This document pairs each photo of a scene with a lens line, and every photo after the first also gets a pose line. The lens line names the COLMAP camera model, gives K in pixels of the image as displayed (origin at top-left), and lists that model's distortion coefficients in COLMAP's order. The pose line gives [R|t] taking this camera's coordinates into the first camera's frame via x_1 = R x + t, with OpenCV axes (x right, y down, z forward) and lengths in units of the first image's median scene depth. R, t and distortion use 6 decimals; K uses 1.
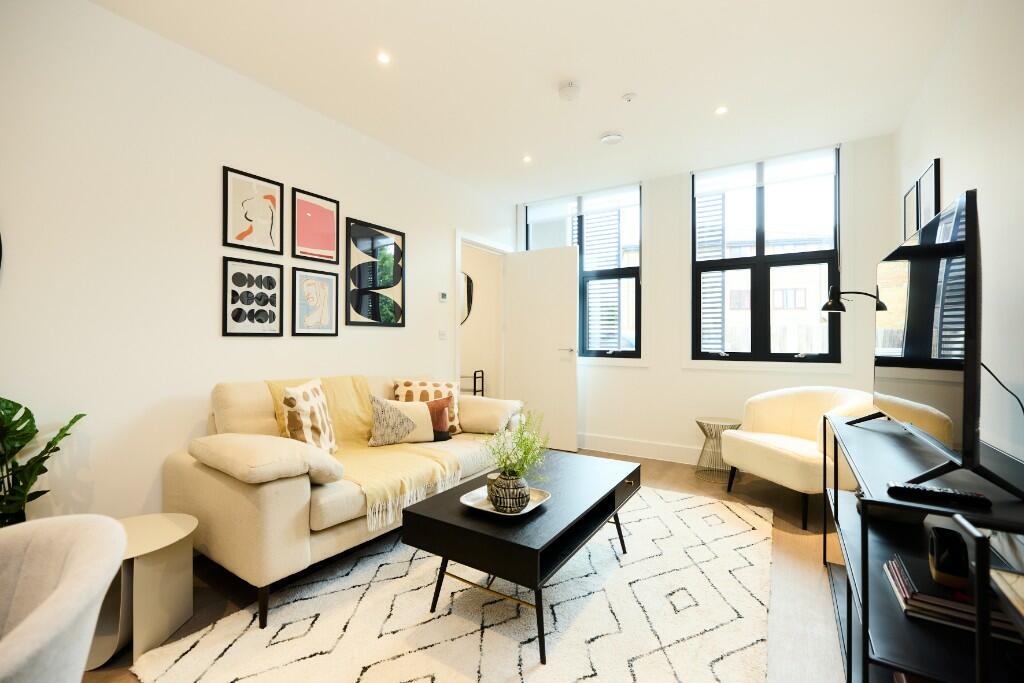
lens RADIAL K [[449.3, 0, 512.0], [0, 449.3, 341.5], [0, 0, 1]] dist [0.002394, 0.000279]
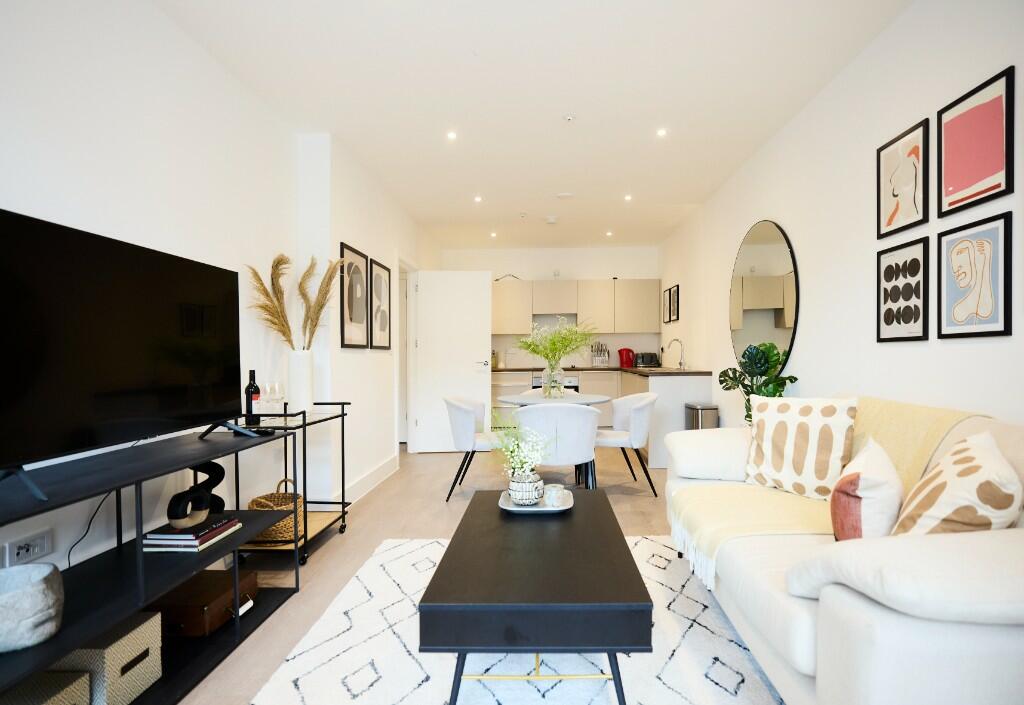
lens RADIAL K [[565.8, 0, 512.0], [0, 565.8, 352.5], [0, 0, 1]] dist [0.001363, 0.000401]
pose [[-0.878270, -0.005214, -0.478136, 0.405242], [-0.002803, 0.999980, -0.005755, 0.012420], [0.478157, -0.003714, -0.878267, 1.284561]]
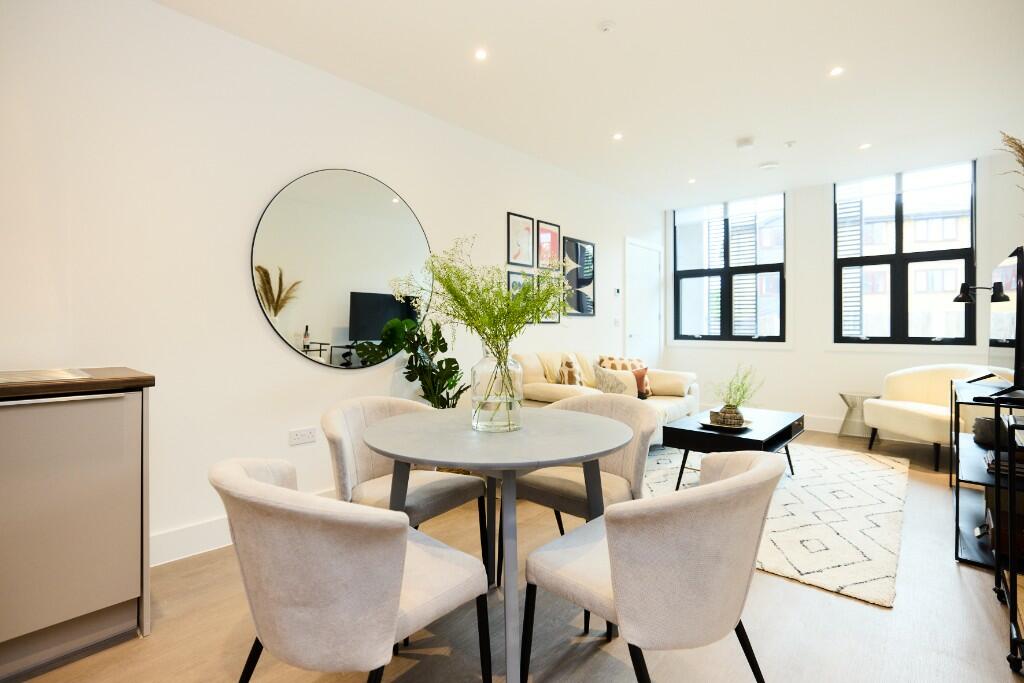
lens RADIAL K [[486.9, 0, 510.5], [0, 486.9, 334.1], [0, 0, 1]] dist [-0.034167, 0.018854]
pose [[0.984955, 0.000328, -0.172810, -0.275414], [0.000792, 0.999979, 0.006412, 0.010665], [0.172809, -0.006453, 0.984934, -0.490034]]
